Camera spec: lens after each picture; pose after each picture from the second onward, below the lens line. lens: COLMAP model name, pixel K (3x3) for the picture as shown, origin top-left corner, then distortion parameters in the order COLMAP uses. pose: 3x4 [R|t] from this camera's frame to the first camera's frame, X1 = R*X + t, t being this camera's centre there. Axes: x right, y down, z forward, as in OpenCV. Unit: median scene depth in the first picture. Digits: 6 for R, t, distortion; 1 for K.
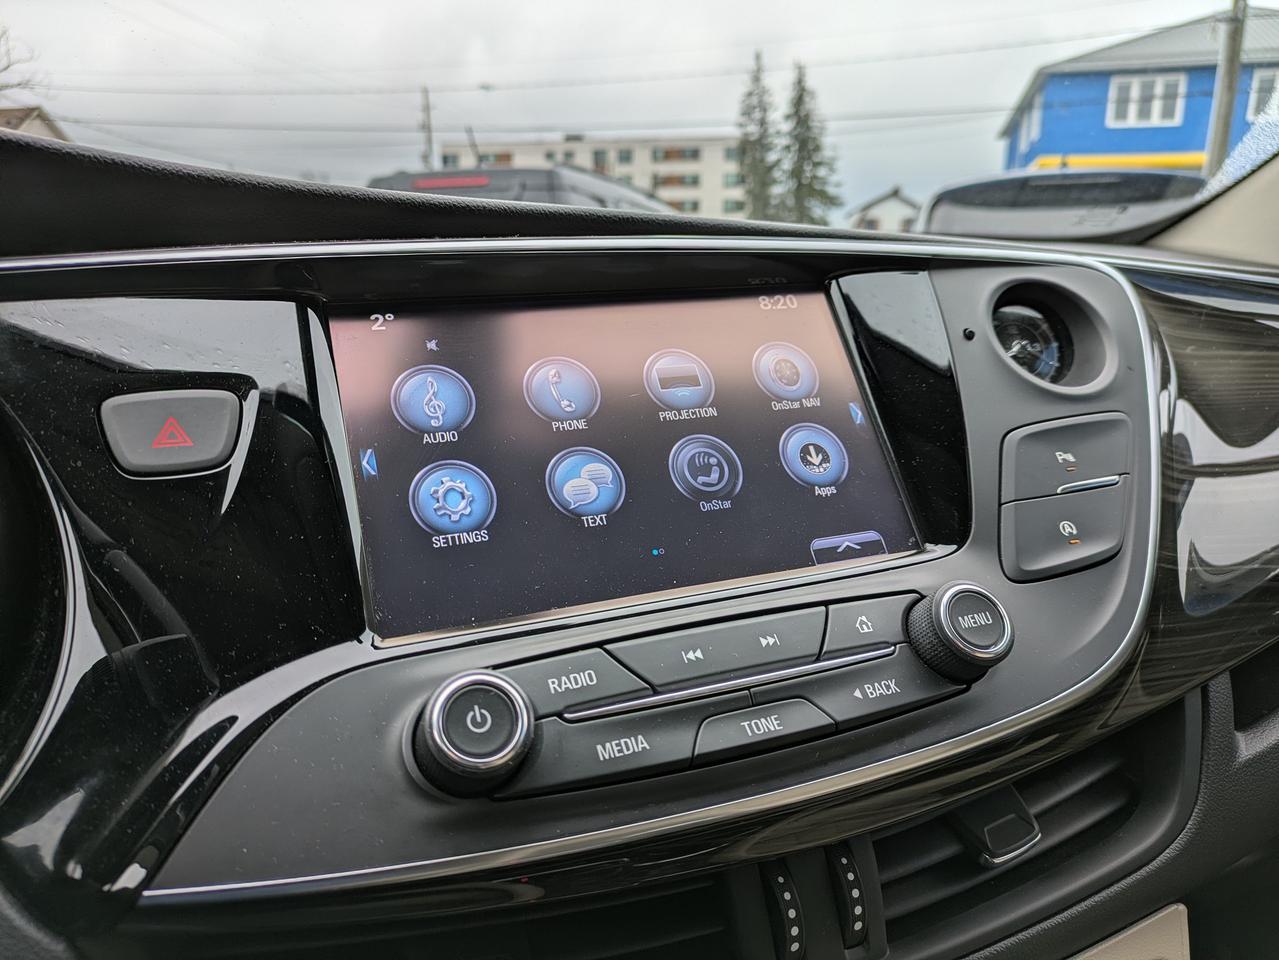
lens RADIAL K [[968.9, 0, 626.4], [0, 968.9, 481.9], [0, 0, 1]] dist [0.032673, -0.017591]
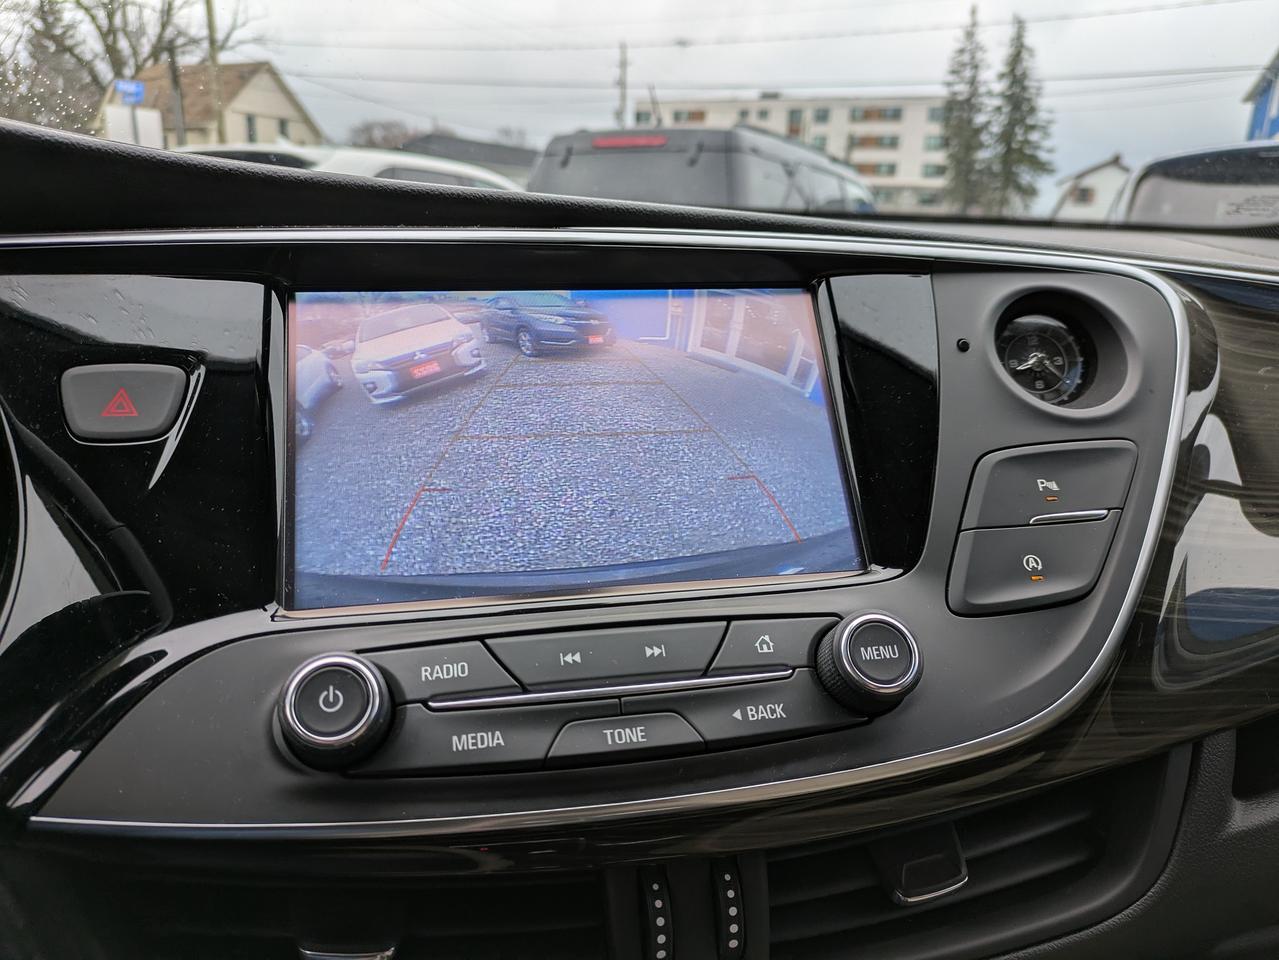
lens RADIAL K [[968.9, 0, 626.4], [0, 968.9, 481.9], [0, 0, 1]] dist [0.032673, -0.017591]
pose [[0.982204, 0.080334, -0.169769, 0.242924], [-0.073815, 0.996284, 0.044378, -0.045716], [0.172703, -0.031057, 0.984484, 0.018474]]
